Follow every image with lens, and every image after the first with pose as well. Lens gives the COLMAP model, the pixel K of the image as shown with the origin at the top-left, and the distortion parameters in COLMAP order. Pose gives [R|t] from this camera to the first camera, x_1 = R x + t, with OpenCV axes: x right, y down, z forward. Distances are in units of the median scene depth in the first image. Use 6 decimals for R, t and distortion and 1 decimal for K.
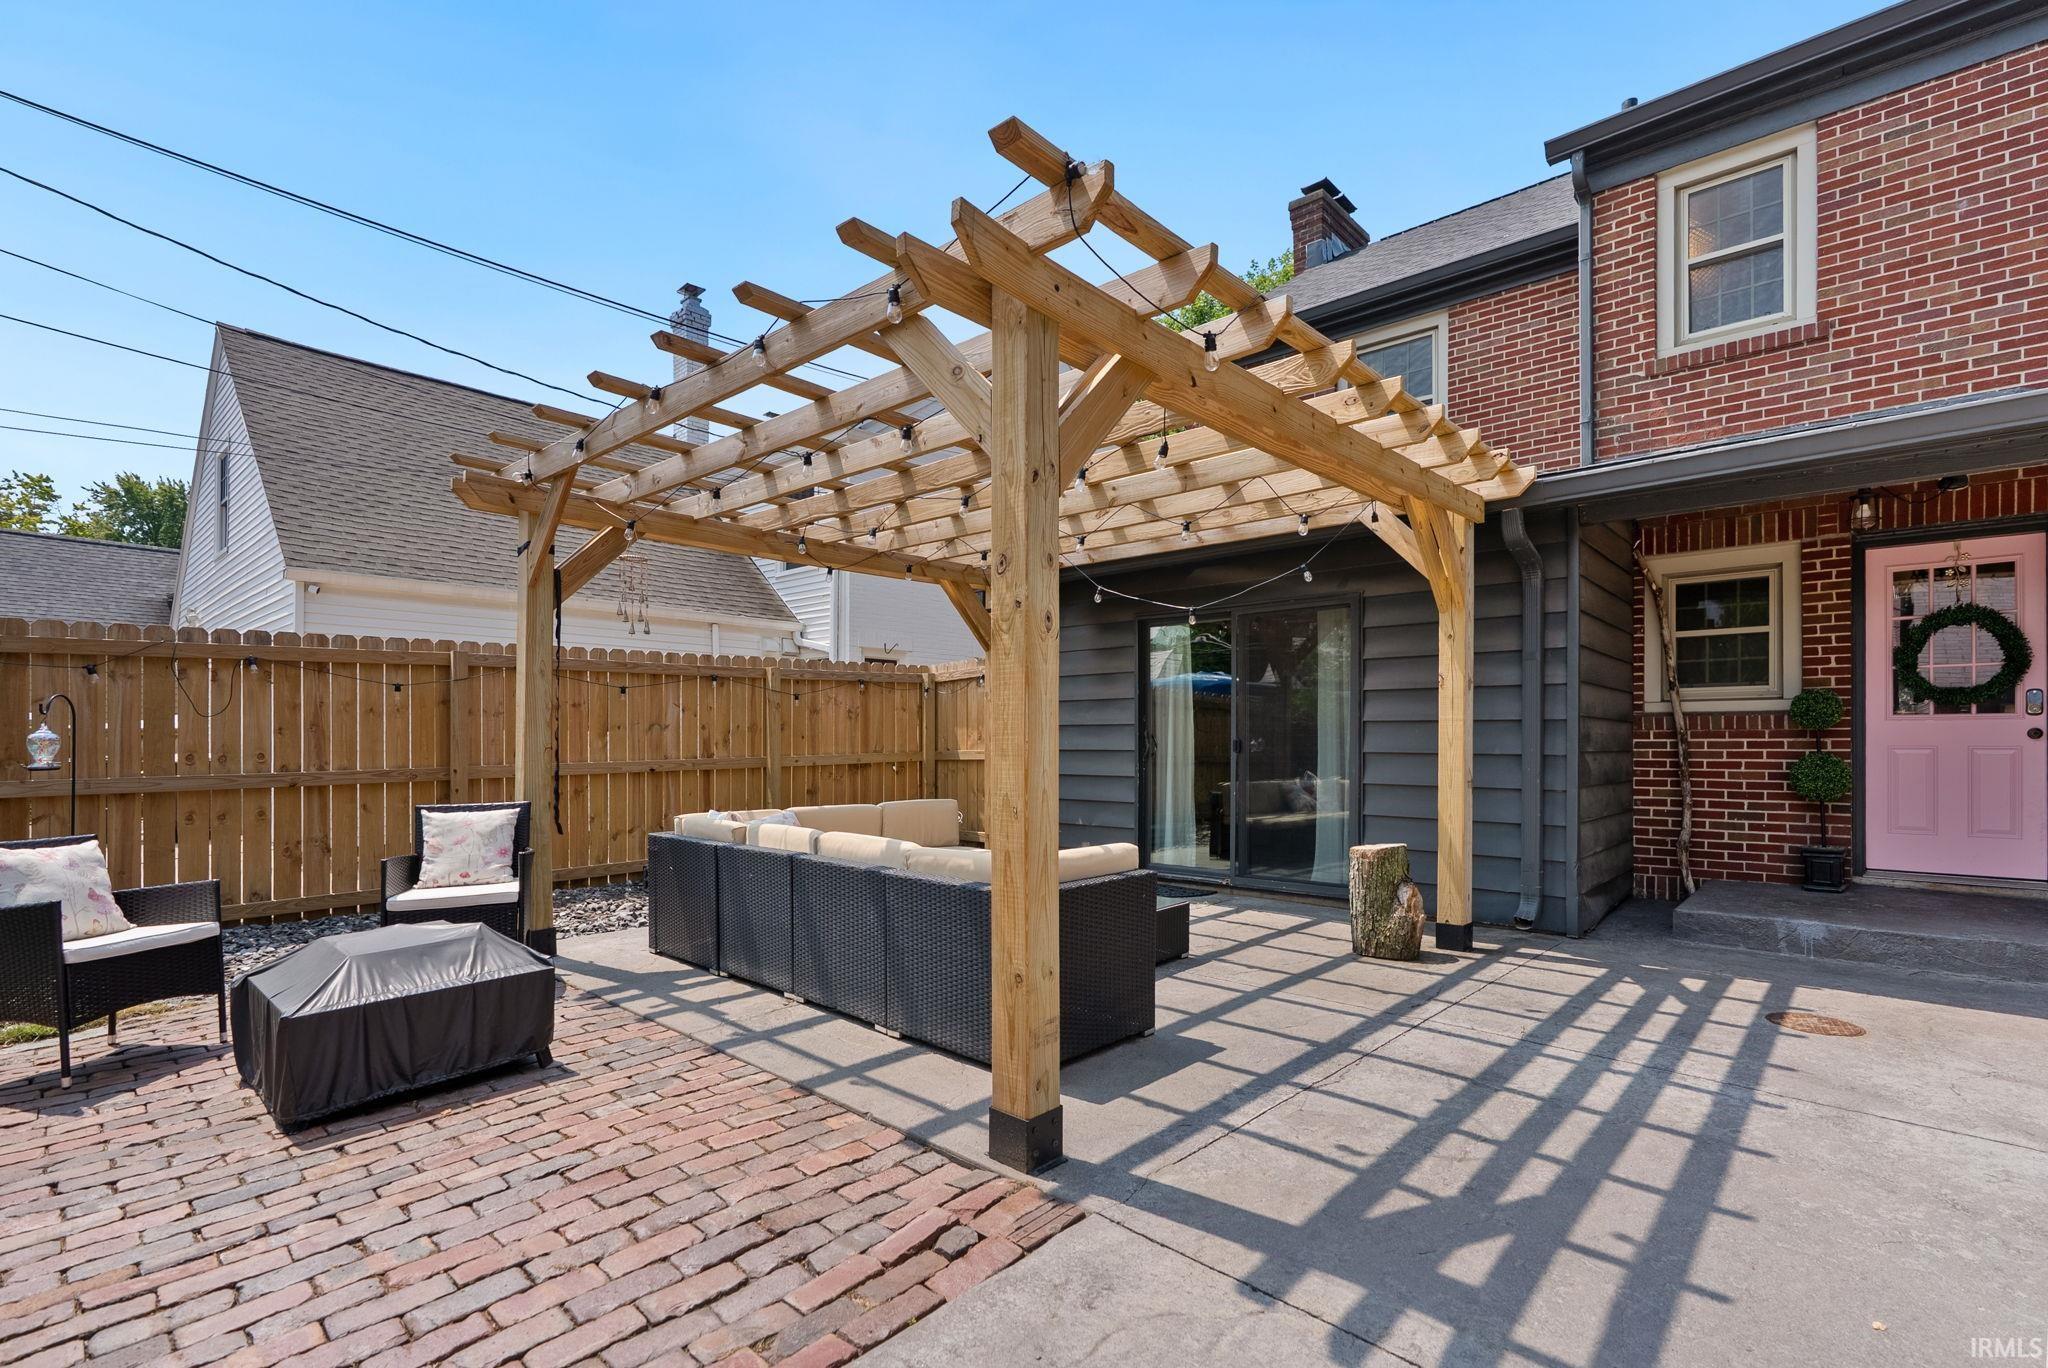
lens RADIAL K [[932.6, 0, 1024.8], [0, 932.6, 694.0], [0, 0, 1]] dist [0.002945, 0.000563]
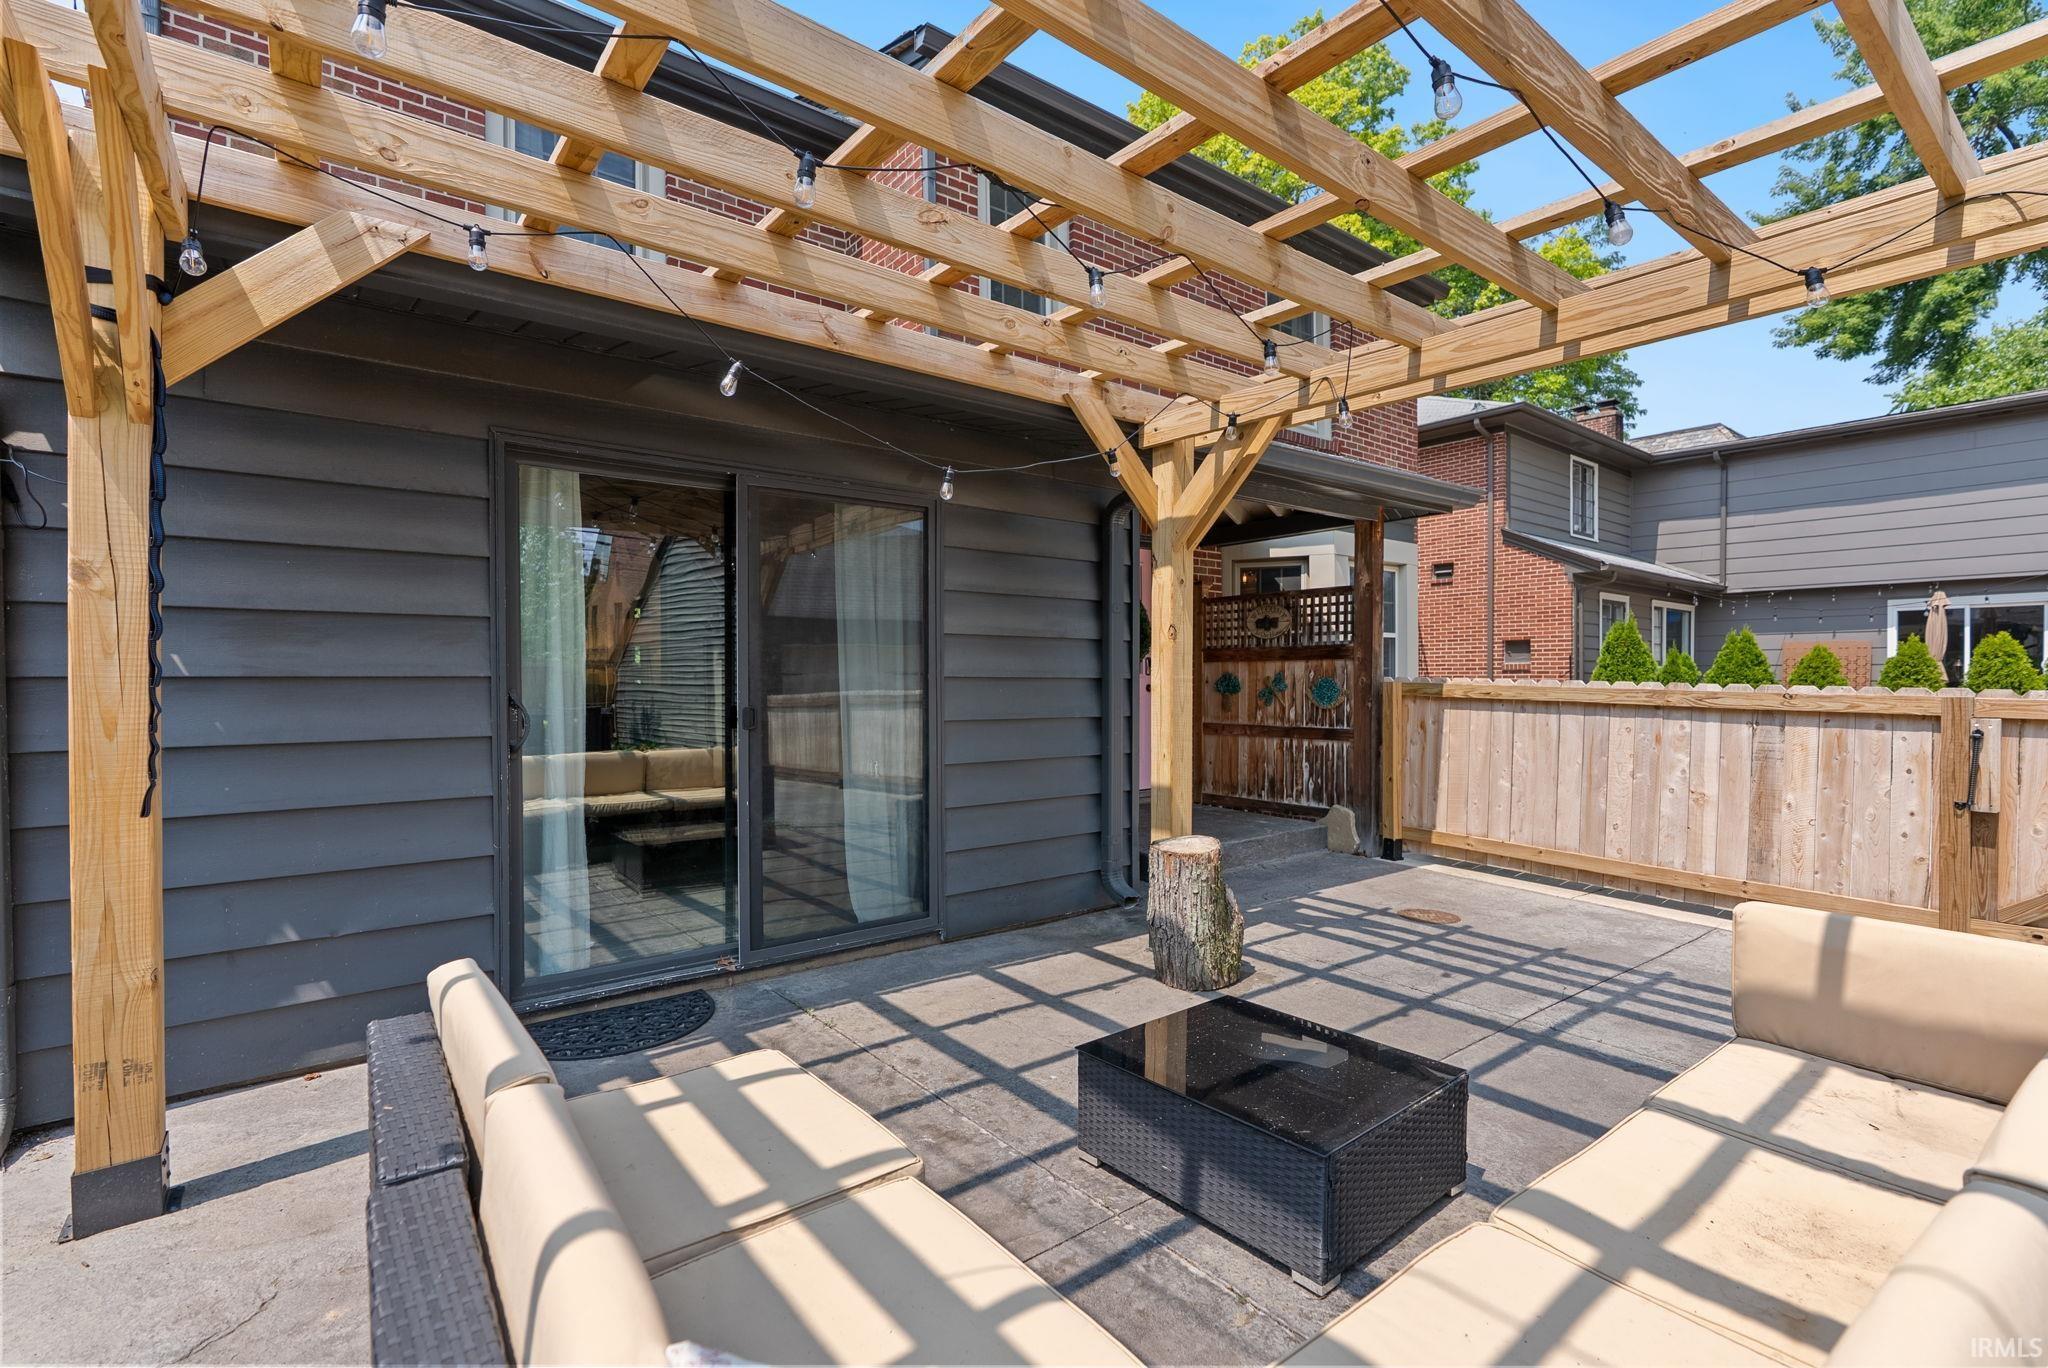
lens RADIAL K [[932.6, 0, 1024.8], [0, 932.6, 694.0], [0, 0, 1]] dist [0.002945, 0.000563]
pose [[0.162954, -0.015423, 0.986513, -0.518885], [-0.044896, 0.998726, 0.023030, 0.032045], [-0.985612, -0.048044, 0.162054, 1.290980]]
